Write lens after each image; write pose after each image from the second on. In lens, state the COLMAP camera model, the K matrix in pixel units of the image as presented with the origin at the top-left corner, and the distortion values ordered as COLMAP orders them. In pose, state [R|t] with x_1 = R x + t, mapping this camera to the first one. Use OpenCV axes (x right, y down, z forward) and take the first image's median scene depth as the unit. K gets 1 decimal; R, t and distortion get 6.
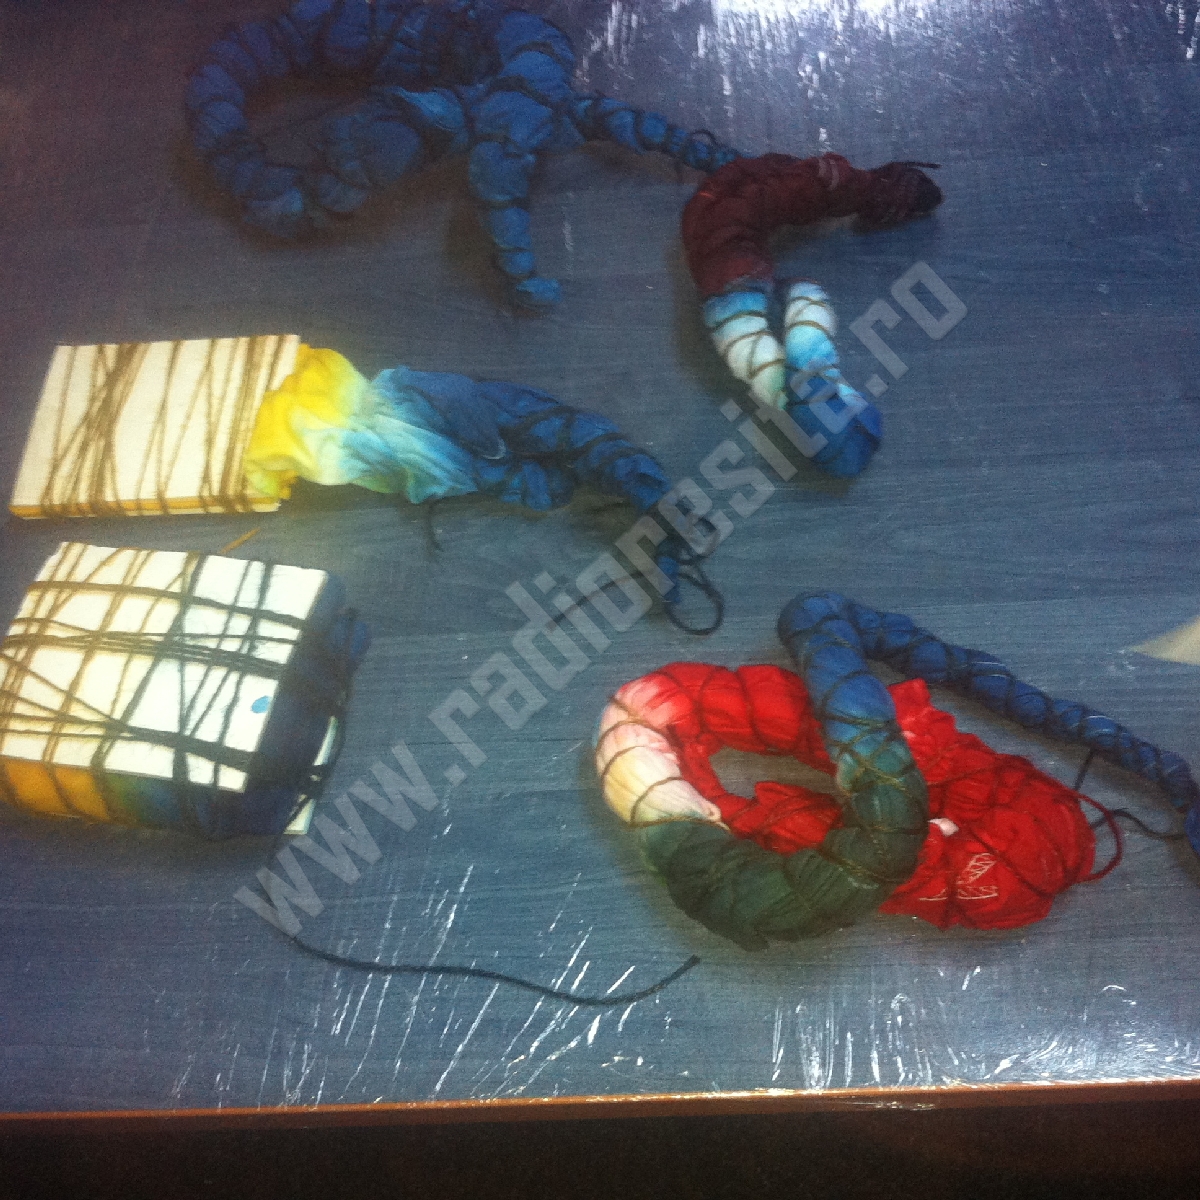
lens RADIAL K [[1301.8, 0, 600.0], [0, 1301.8, 600.0], [0, 0, 1]] dist [0.111200, -0.233209]
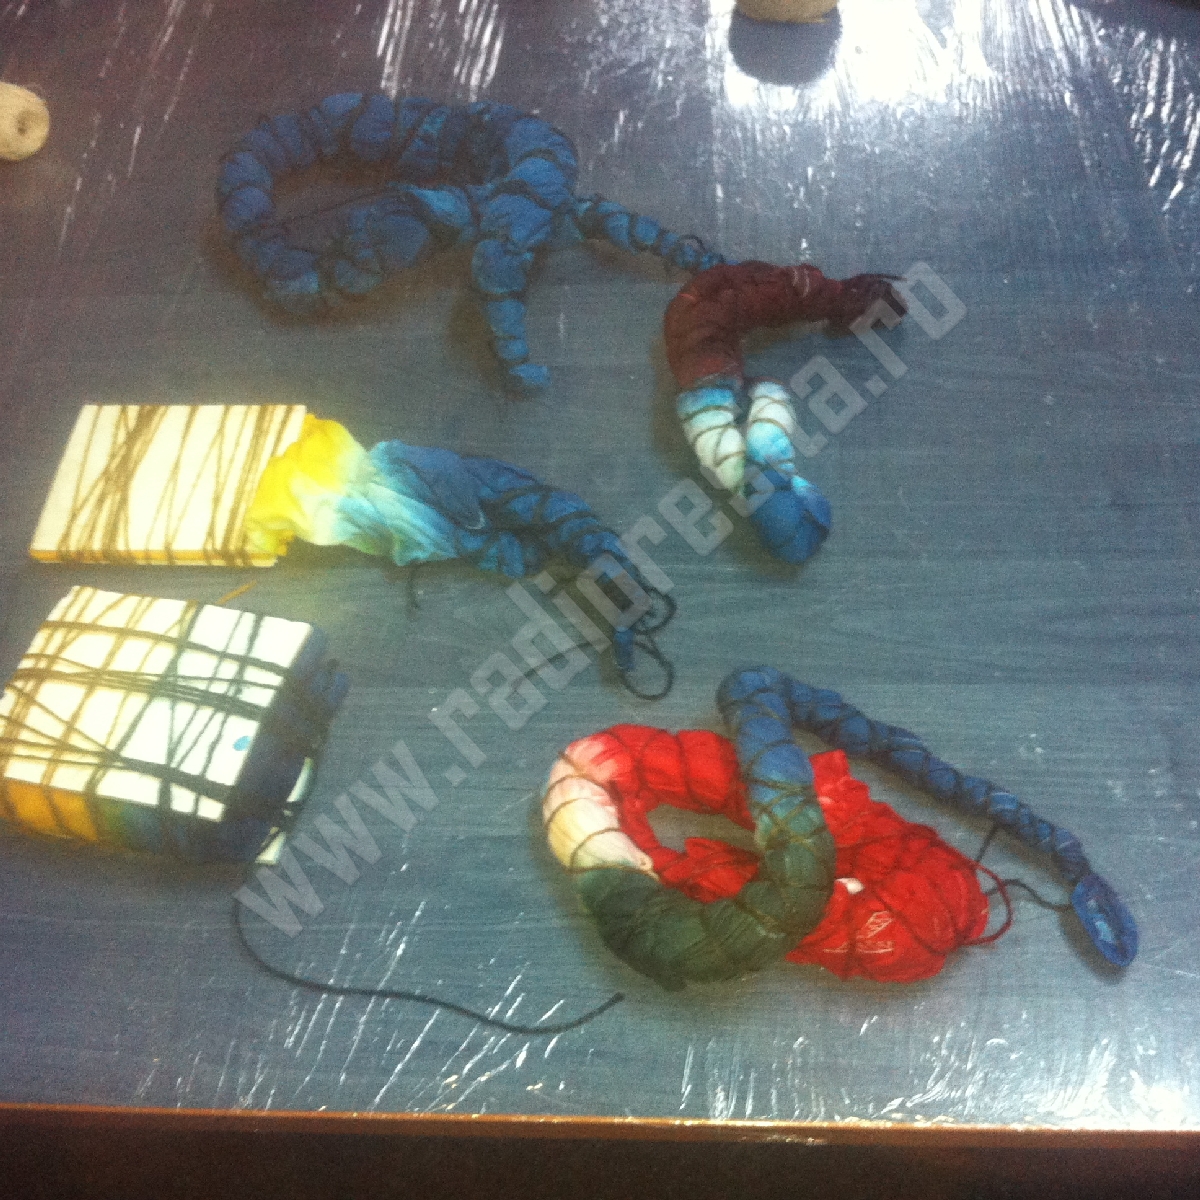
lens RADIAL K [[1301.8, 0, 600.0], [0, 1301.8, 600.0], [0, 0, 1]] dist [0.111200, -0.233209]
pose [[0.998635, 0.050781, -0.012198, 0.047202], [-0.051302, 0.997572, -0.047092, -0.003465], [0.009777, 0.047653, 0.998816, -0.100066]]
